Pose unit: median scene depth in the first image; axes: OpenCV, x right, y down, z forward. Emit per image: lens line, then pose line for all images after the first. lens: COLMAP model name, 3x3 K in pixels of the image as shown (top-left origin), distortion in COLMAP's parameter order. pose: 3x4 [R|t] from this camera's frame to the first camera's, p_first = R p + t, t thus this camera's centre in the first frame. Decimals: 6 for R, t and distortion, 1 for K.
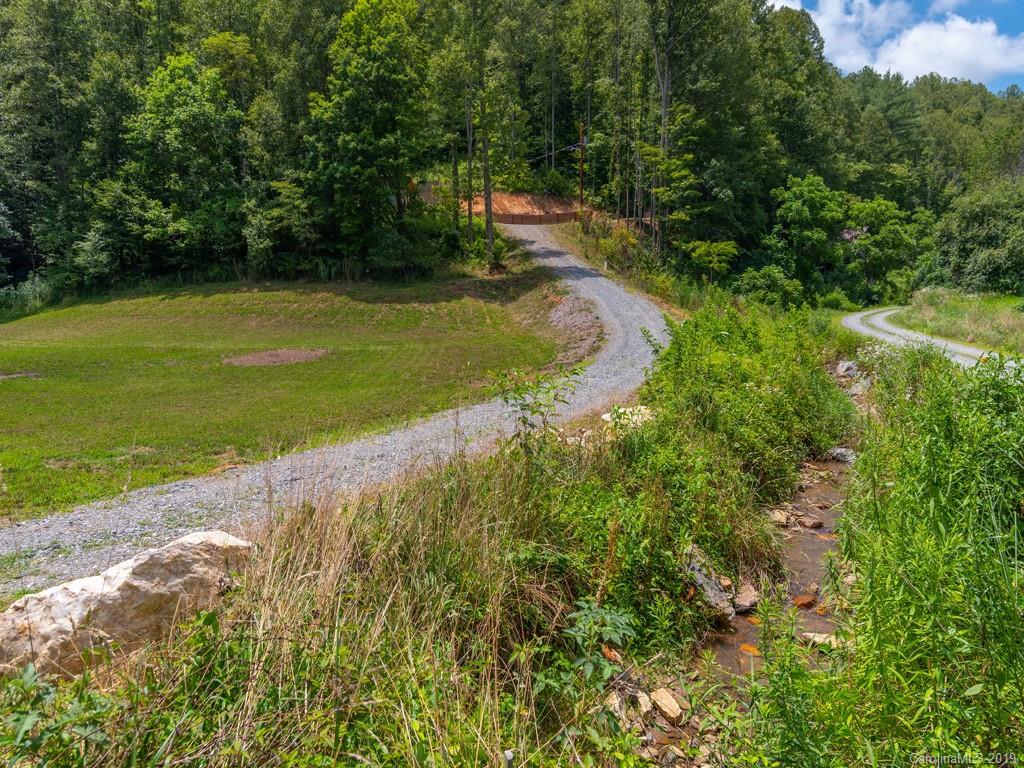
lens RADIAL K [[646.7, 0, 510.2], [0, 646.7, 383.6], [0, 0, 1]] dist [0.012833, -0.002450]
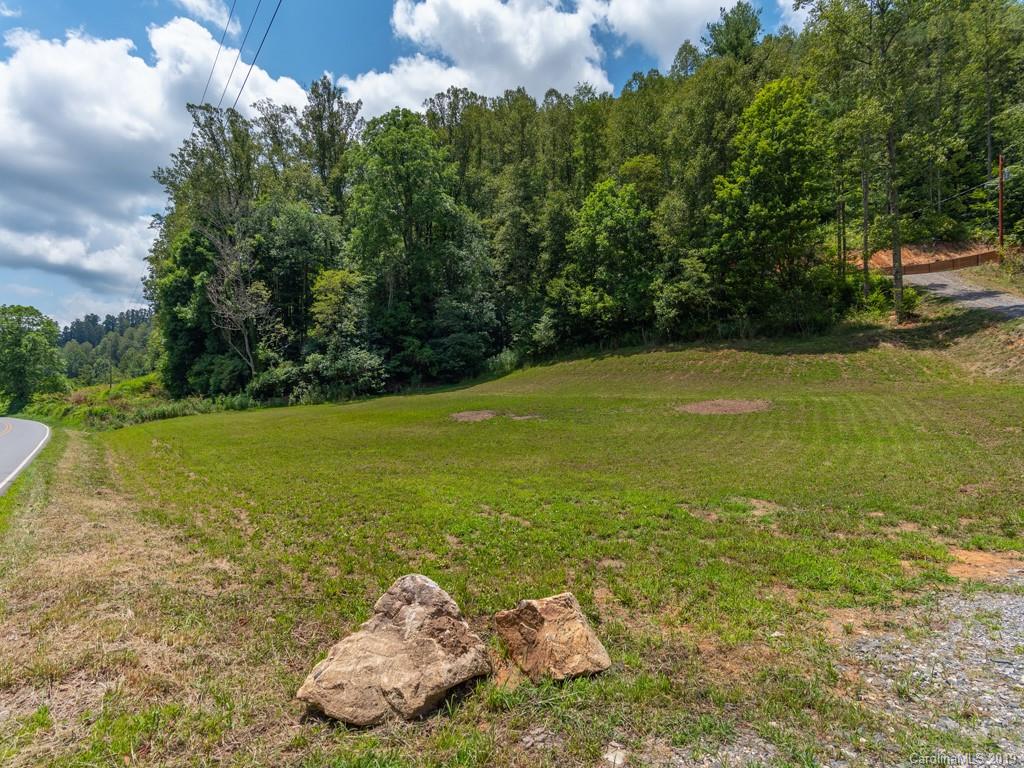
lens RADIAL K [[505.9, 0, 504.7], [0, 505.9, 392.2], [0, 0, 1]] dist [0.025997, 0.000932]
pose [[0.836634, -0.000626, -0.547762, -0.107926], [-0.036926, 0.997660, -0.057539, -0.000727], [0.546516, 0.068366, 0.834653, 0.040321]]
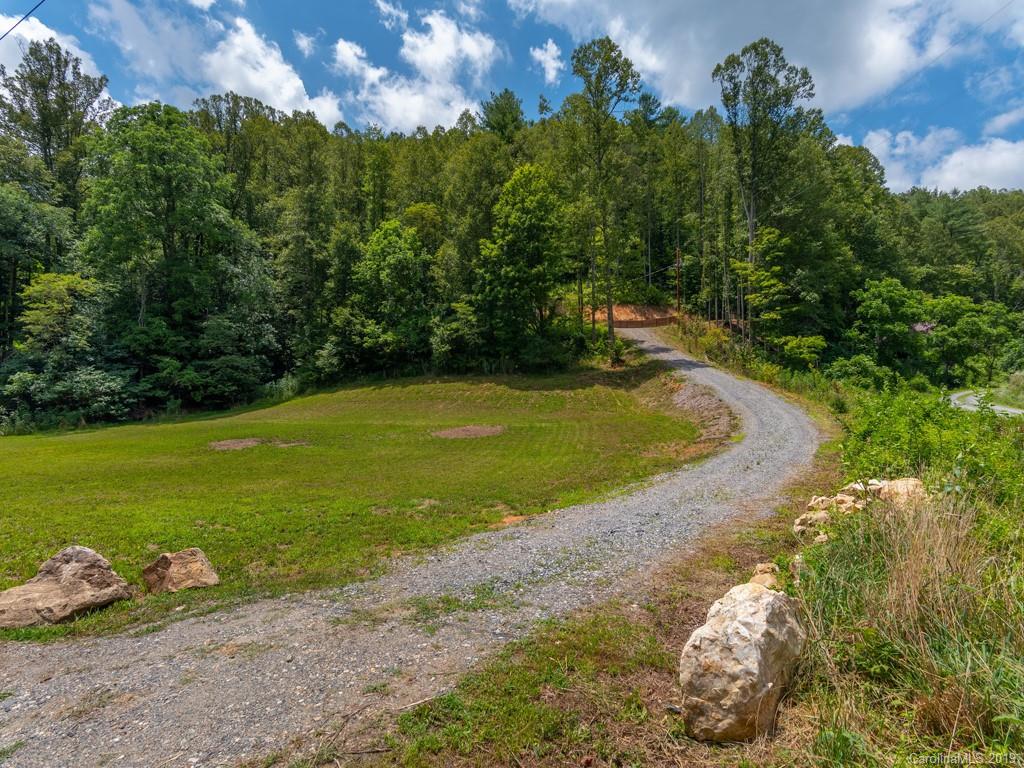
lens RADIAL K [[505.9, 0, 511.6], [0, 505.9, 394.6], [0, 0, 1]] dist [0.025997, 0.000932]
pose [[0.983175, -0.008784, -0.182457, -0.045218], [-0.012239, 0.993431, -0.113776, 0.000202], [0.182258, 0.114095, 0.976609, -0.000305]]
